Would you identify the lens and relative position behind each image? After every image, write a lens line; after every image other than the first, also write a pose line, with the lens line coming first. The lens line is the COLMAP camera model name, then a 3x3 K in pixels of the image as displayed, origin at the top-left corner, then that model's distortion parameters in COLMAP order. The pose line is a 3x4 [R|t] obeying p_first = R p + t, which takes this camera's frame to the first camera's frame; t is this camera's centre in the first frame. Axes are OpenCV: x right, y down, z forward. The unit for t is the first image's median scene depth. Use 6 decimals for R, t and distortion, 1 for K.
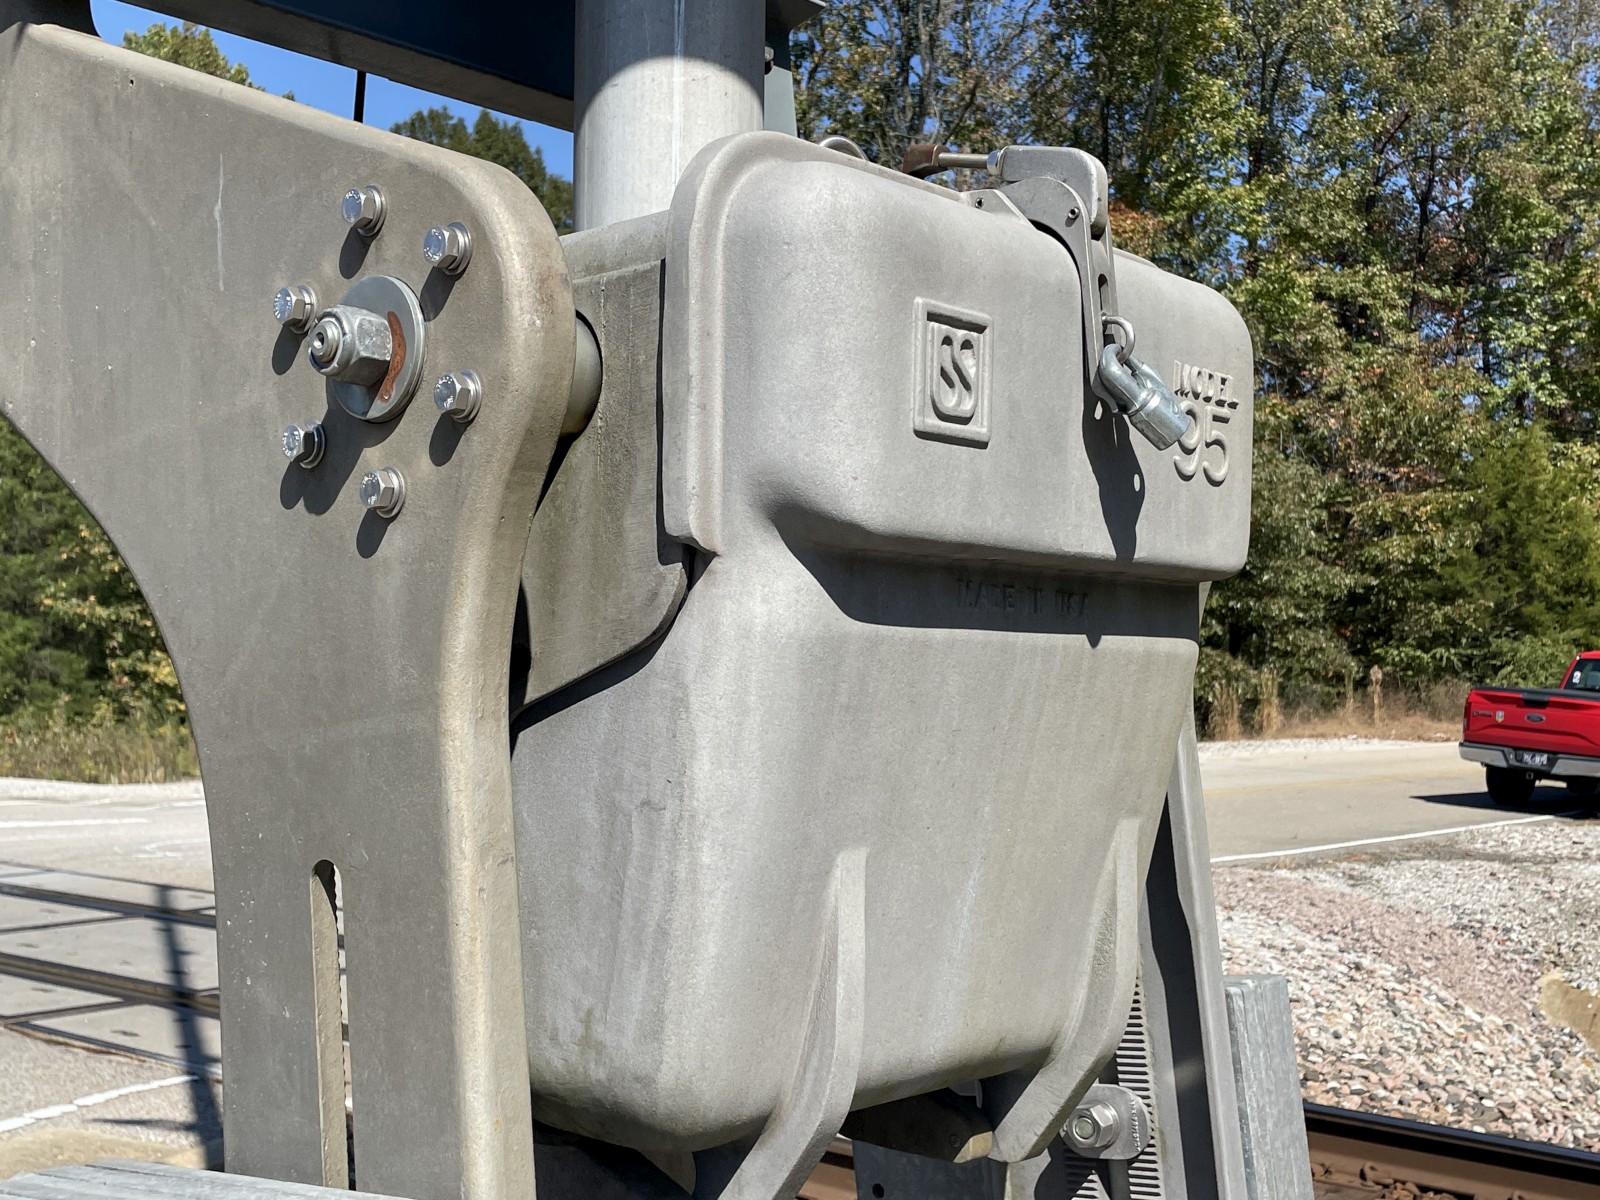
lens RADIAL K [[1922.0, 0, 747.4], [0, 1922.0, 607.4], [0, 0, 1]] dist [0.034427, 0.000000]
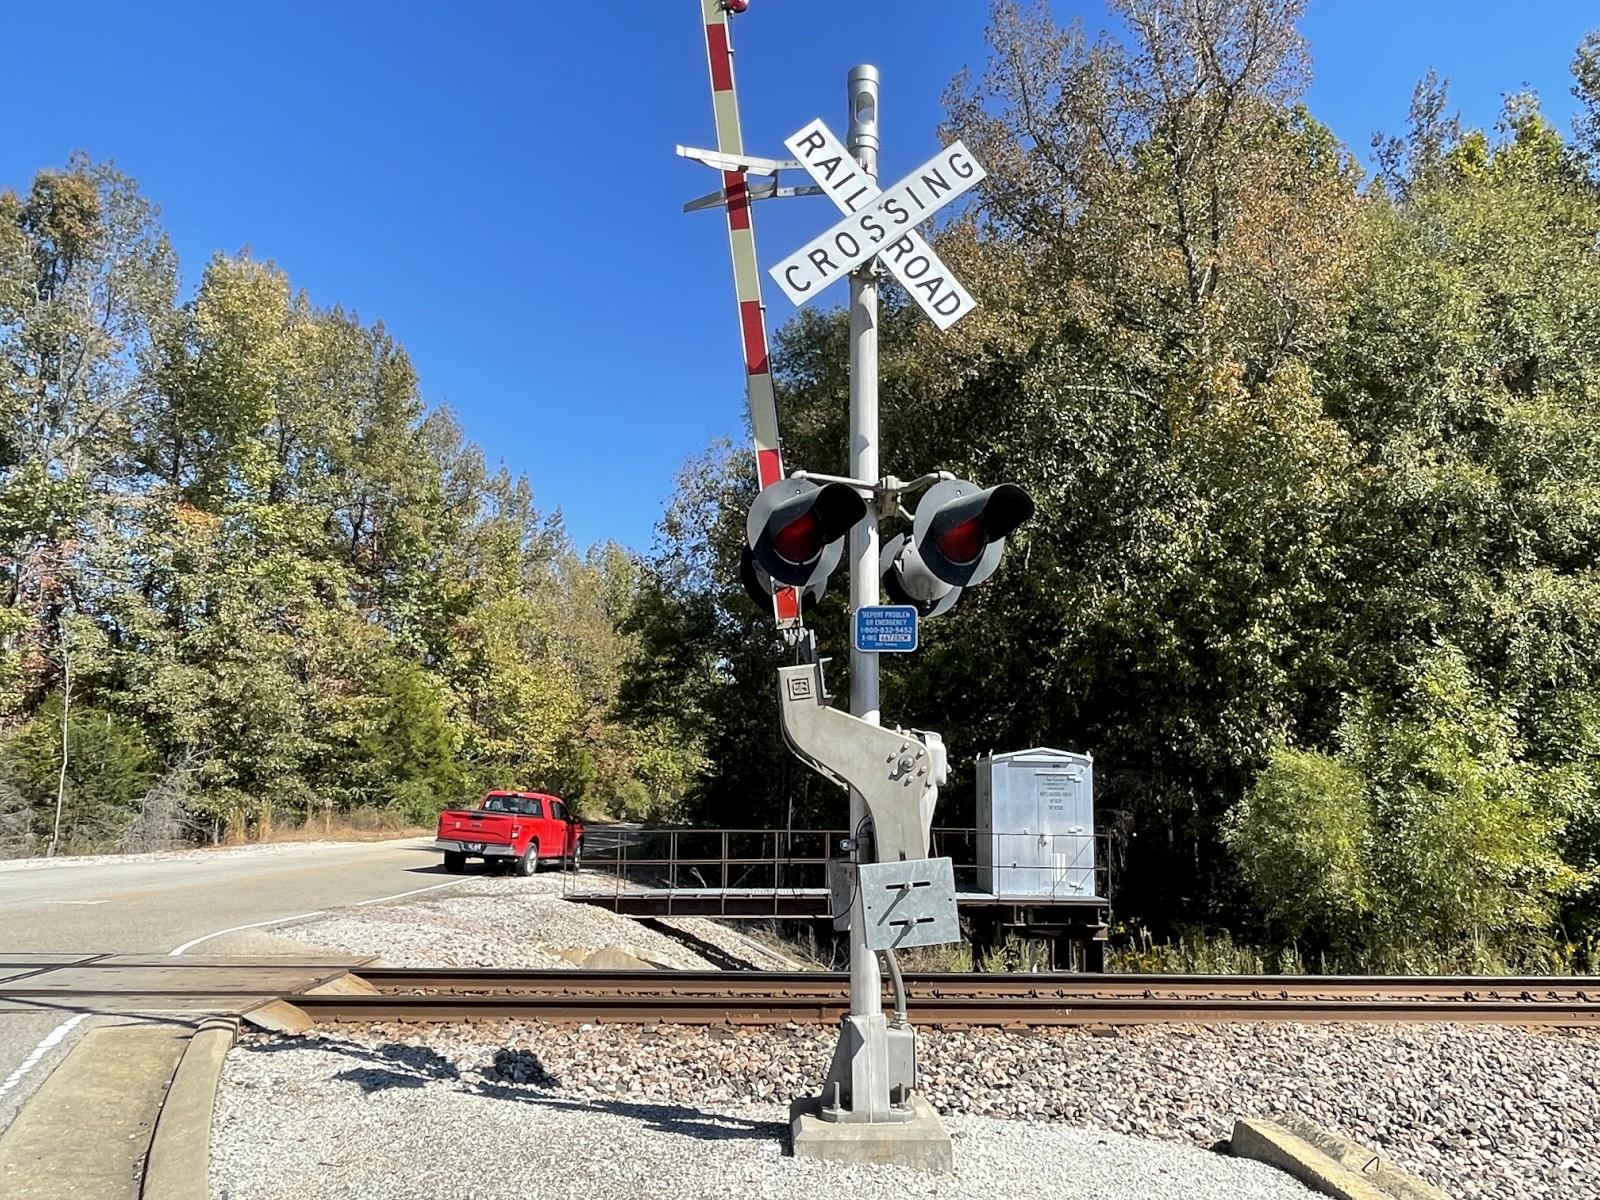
lens RADIAL K [[1187.0, 0, 808.1], [0, 1187.0, 594.9], [0, 0, 1]] dist [0.005382, -0.013428]
pose [[0.726859, 0.118522, 0.676483, -0.086943], [-0.023499, 0.988712, -0.147977, -0.001572], [-0.686385, 0.091661, 0.721439, -0.054253]]
